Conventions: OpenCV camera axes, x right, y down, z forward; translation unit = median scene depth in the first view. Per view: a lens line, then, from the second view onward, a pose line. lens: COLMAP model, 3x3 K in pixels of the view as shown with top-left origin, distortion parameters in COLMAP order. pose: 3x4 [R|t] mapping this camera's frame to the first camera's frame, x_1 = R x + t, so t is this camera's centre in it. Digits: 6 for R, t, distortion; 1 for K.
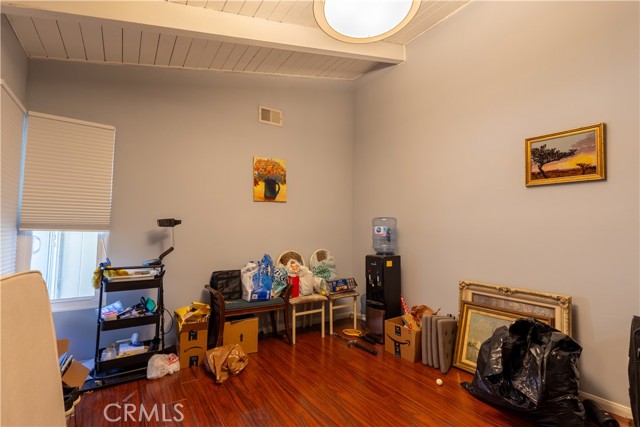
lens RADIAL K [[293.7, 0, 320.9], [0, 293.7, 213.2], [0, 0, 1]] dist [0.001361, 0.001068]
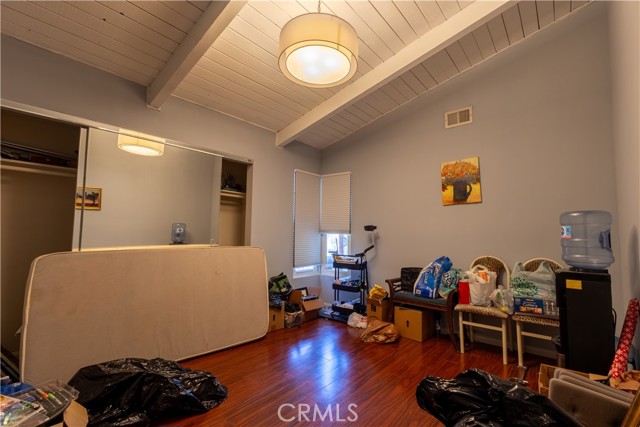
lens RADIAL K [[293.7, 0, 319.9], [0, 293.7, 212.9], [0, 0, 1]] dist [0.001361, 0.001068]
pose [[0.274890, -0.074500, -0.958585, 0.682260], [0.048901, 0.996786, -0.063446, 0.030979], [0.960231, -0.029435, 0.277650, 0.294242]]
